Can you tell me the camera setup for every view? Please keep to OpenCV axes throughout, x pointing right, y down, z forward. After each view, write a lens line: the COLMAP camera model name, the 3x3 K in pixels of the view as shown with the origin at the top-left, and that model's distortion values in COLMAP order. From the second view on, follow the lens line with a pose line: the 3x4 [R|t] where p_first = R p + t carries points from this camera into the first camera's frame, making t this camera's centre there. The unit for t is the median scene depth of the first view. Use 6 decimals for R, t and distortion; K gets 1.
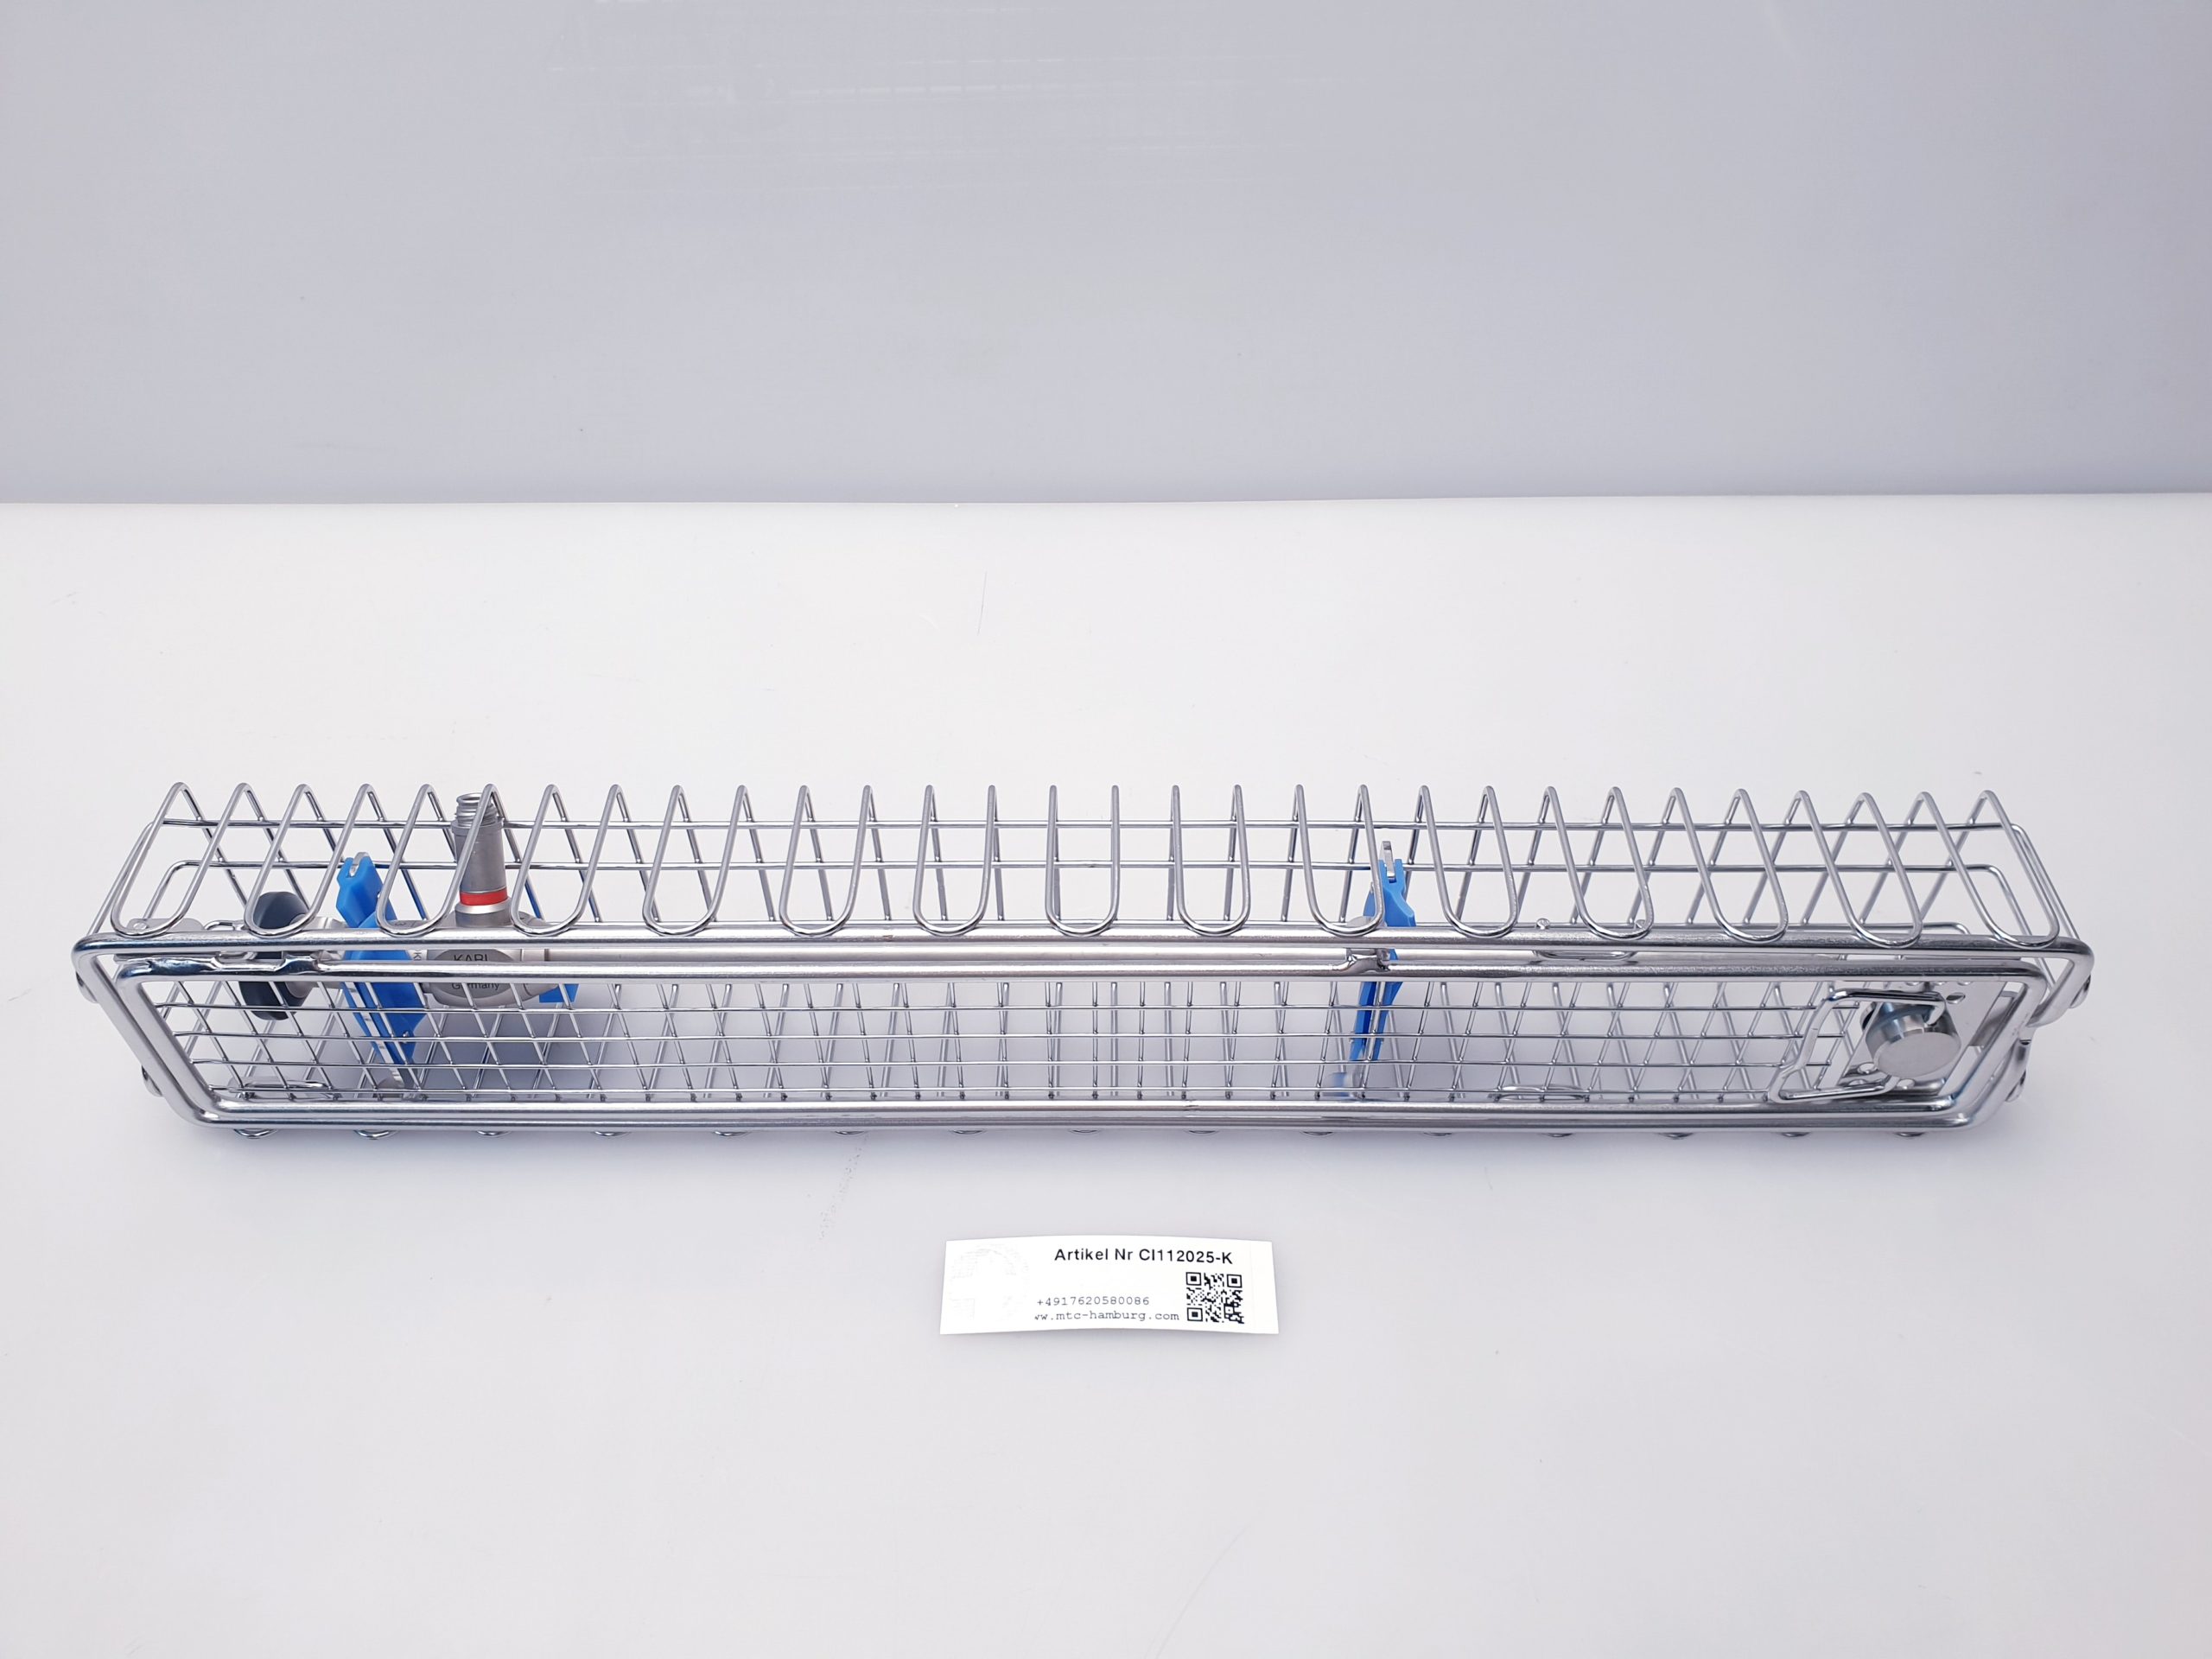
lens RADIAL K [[1697.0, 0, 1101.3], [0, 1697.0, 826.5], [0, 0, 1]] dist [-0.027800, -0.009220]
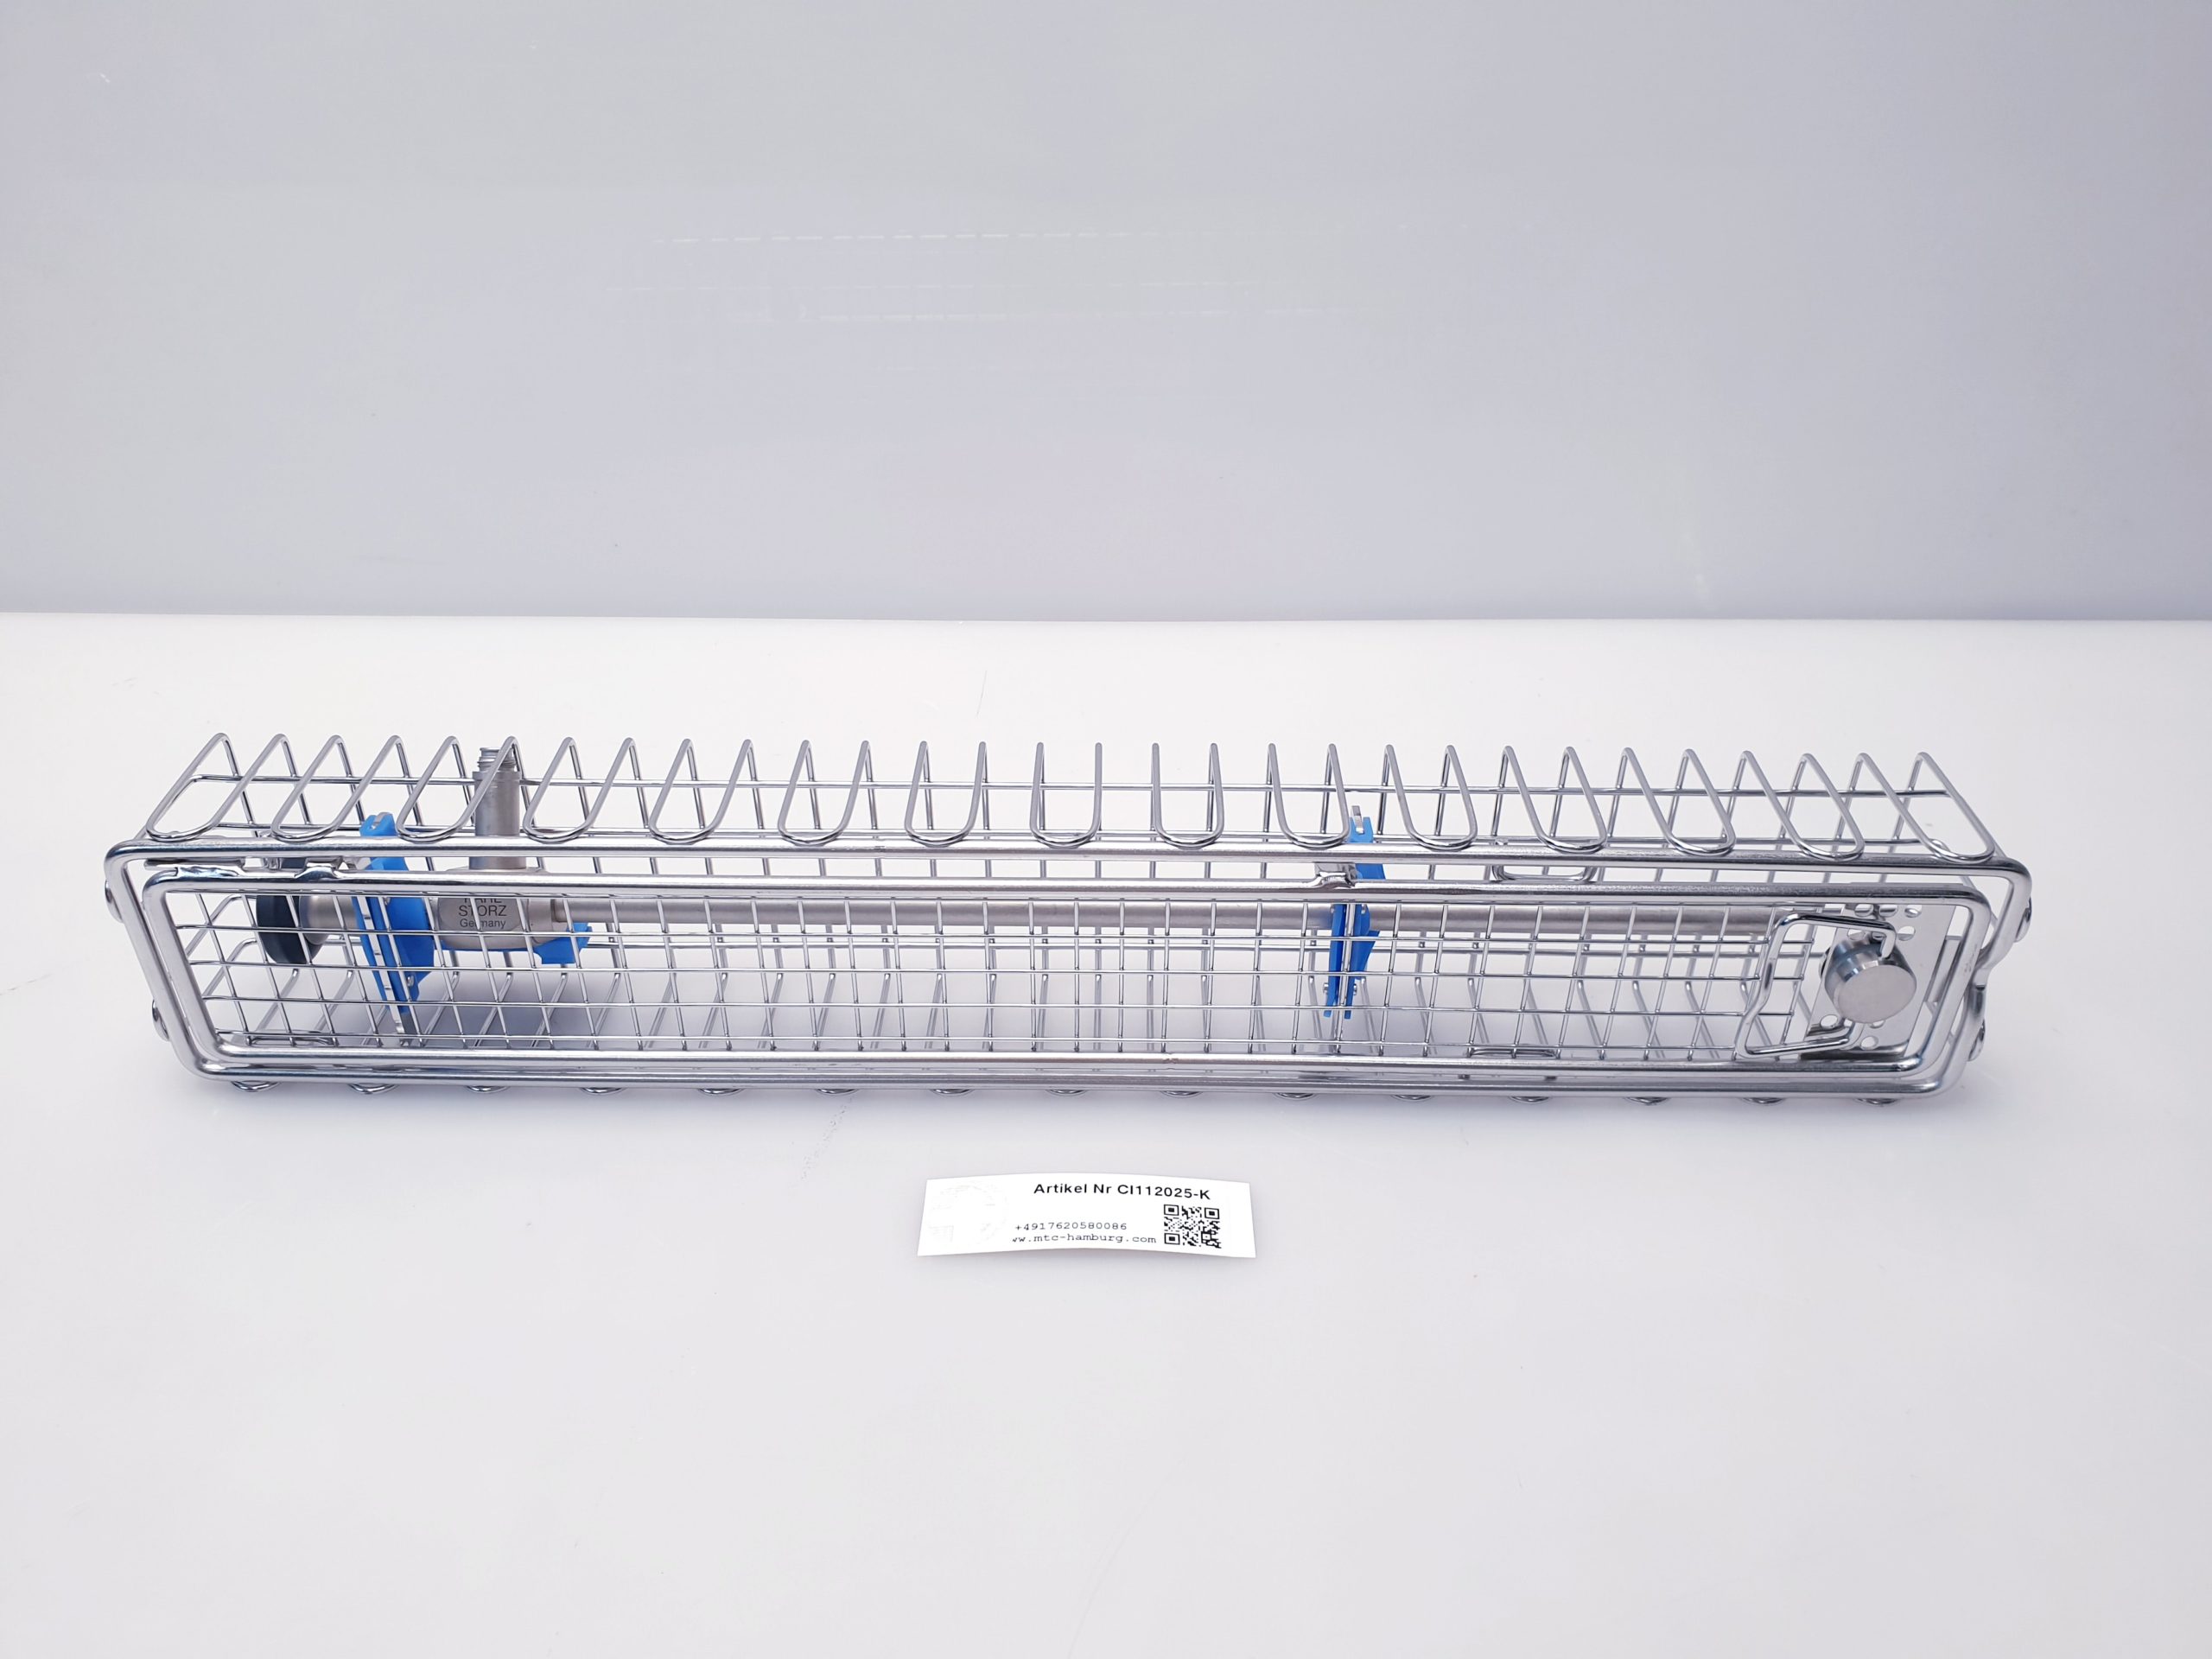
lens RADIAL K [[1697.0, 0, 1108.4], [0, 1697.0, 832.2], [0, 0, 1]] dist [-0.027800, -0.009220]
pose [[0.999967, 0.007035, -0.004137, 0.018843], [-0.007719, 0.979903, -0.199325, 0.238117], [0.002651, 0.199350, 0.979925, -0.030376]]
